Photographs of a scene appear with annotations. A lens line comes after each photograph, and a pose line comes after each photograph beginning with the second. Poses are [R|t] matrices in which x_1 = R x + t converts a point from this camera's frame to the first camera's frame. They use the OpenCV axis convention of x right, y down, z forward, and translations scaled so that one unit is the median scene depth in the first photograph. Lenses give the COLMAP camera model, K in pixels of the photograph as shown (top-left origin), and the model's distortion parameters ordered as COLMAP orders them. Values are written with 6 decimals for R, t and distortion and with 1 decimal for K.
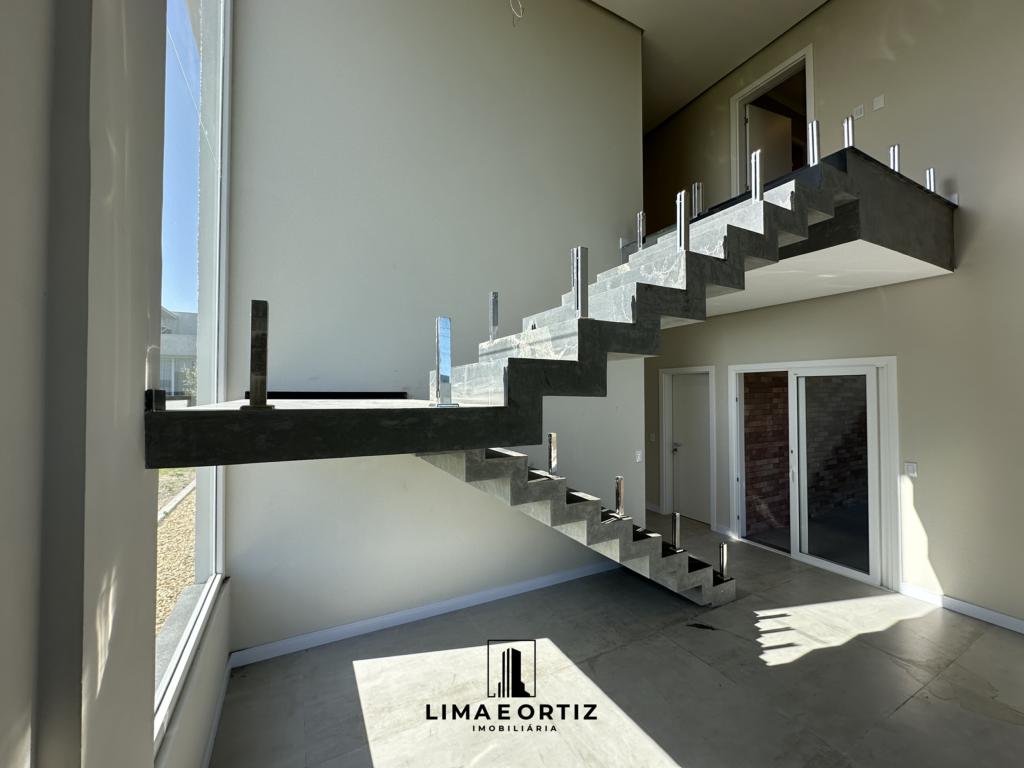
lens RADIAL K [[410.6, 0, 519.0], [0, 410.6, 384.7], [0, 0, 1]] dist [-0.003965, 0.001076]
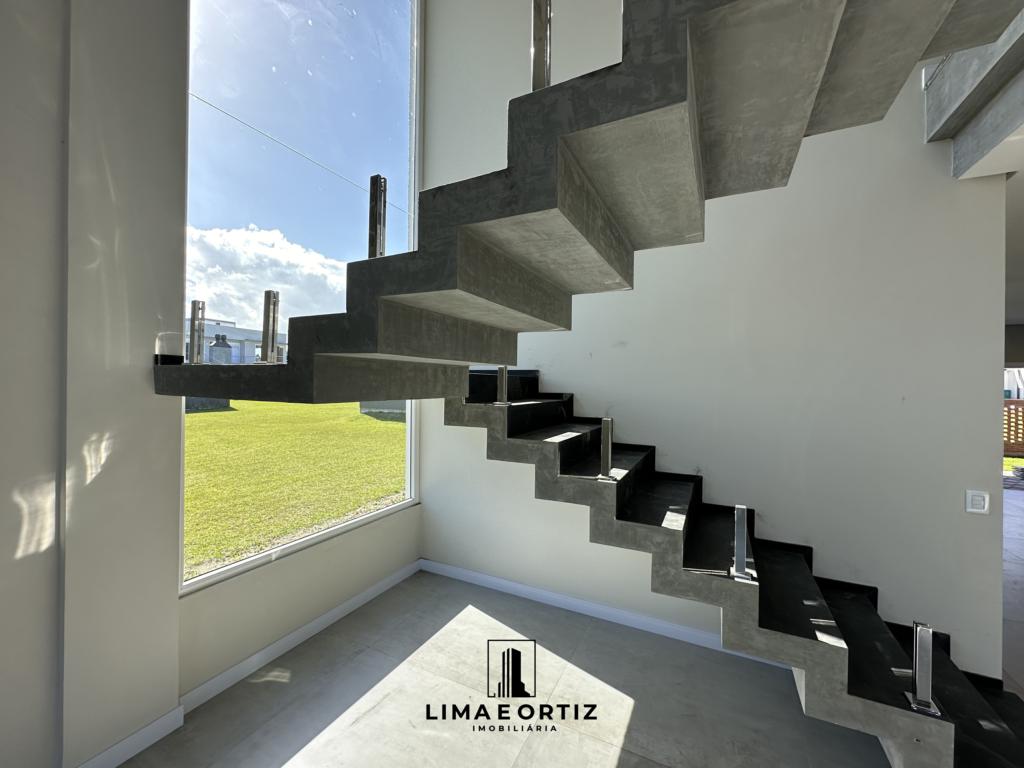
lens RADIAL K [[410.6, 0, 513.5], [0, 410.6, 383.2], [0, 0, 1]] dist [-0.003965, 0.001076]
pose [[0.572509, 0.005191, -0.819882, 0.457919], [0.002020, 0.999968, 0.007741, 0.037204], [0.819896, -0.006088, 0.572480, 0.341732]]
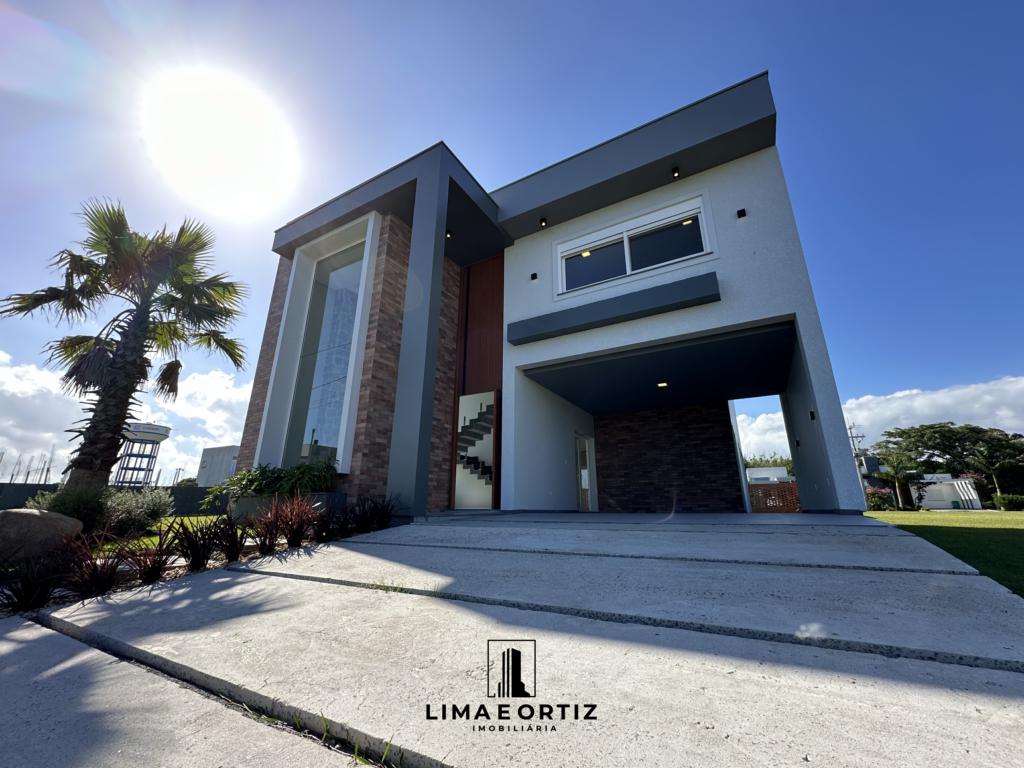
lens RADIAL K [[410.6, 0, 513.0], [0, 410.6, 382.9], [0, 0, 1]] dist [-0.003965, 0.001076]
pose [[0.519496, -0.255645, -0.815334, 3.367290], [0.007345, 0.955496, -0.294913, 0.510968], [0.854441, 0.147218, 0.498254, -0.901552]]
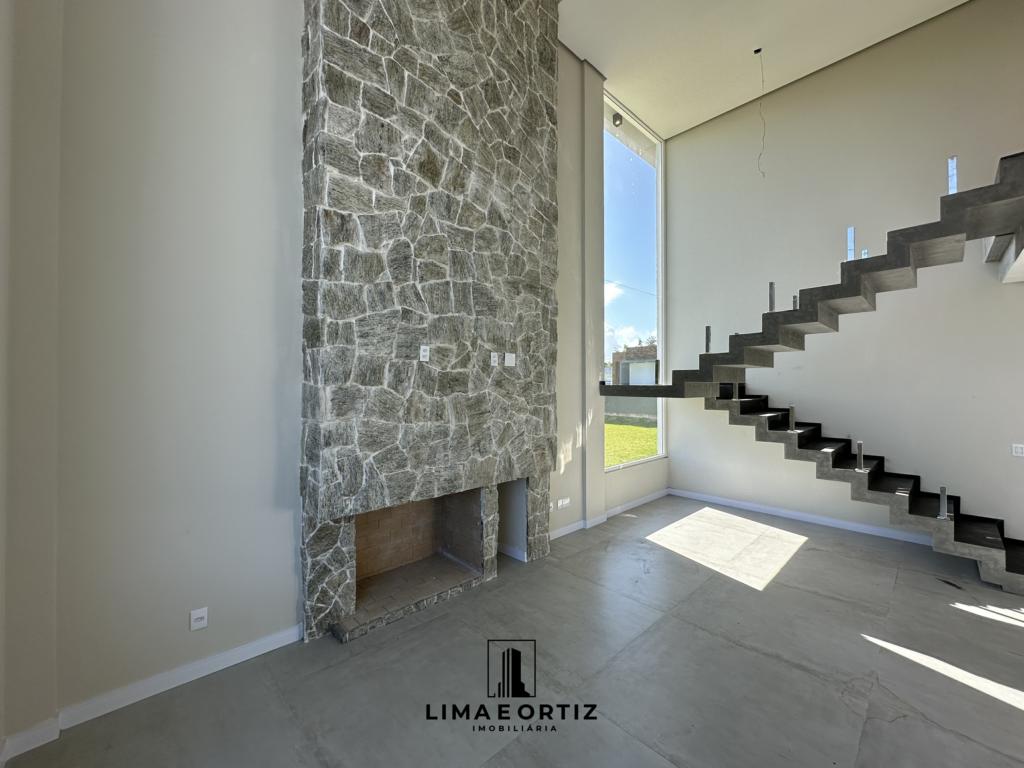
lens RADIAL K [[410.6, 0, 512.4], [0, 410.6, 383.4], [0, 0, 1]] dist [-0.003965, 0.001076]
pose [[0.257624, -0.009579, -0.966198, 1.091398], [0.016018, 0.999856, -0.005641, 0.013714], [0.966112, -0.014023, 0.257740, -0.415050]]
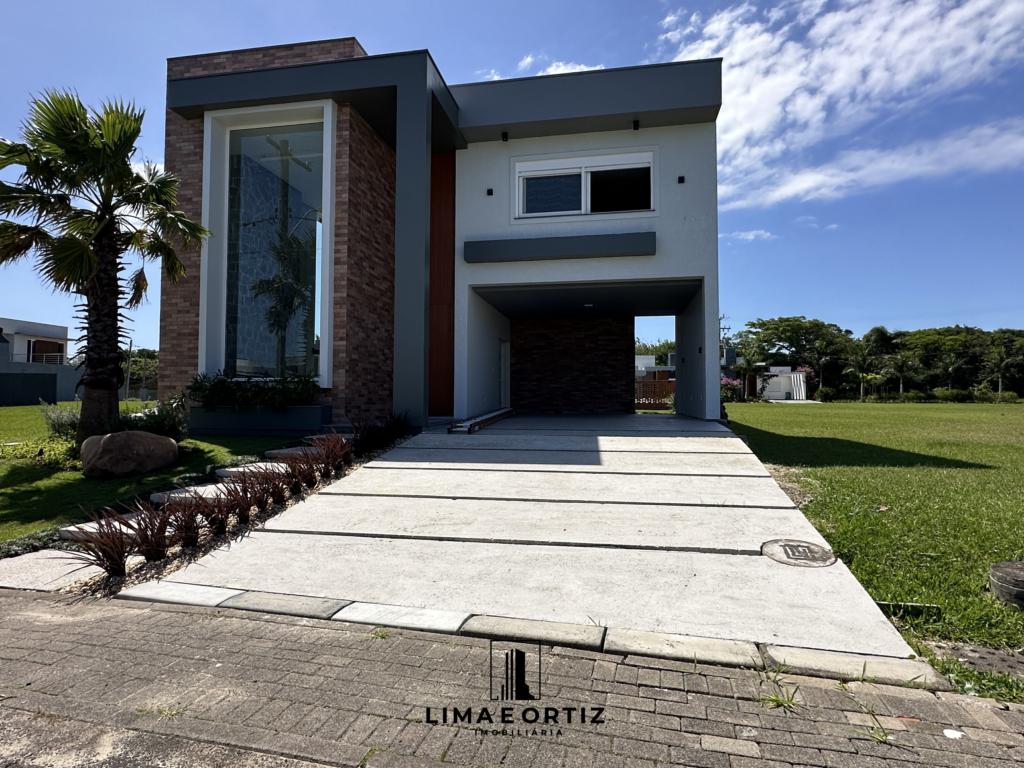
lens RADIAL K [[558.3, 0, 515.8], [0, 558.3, 383.8], [0, 0, 1]] dist [-0.004683, 0.002078]
pose [[0.776511, -0.015459, -0.629914, 3.793578], [0.005202, 0.999822, -0.018125, 0.378353], [0.630083, 0.010797, 0.776453, -2.154235]]
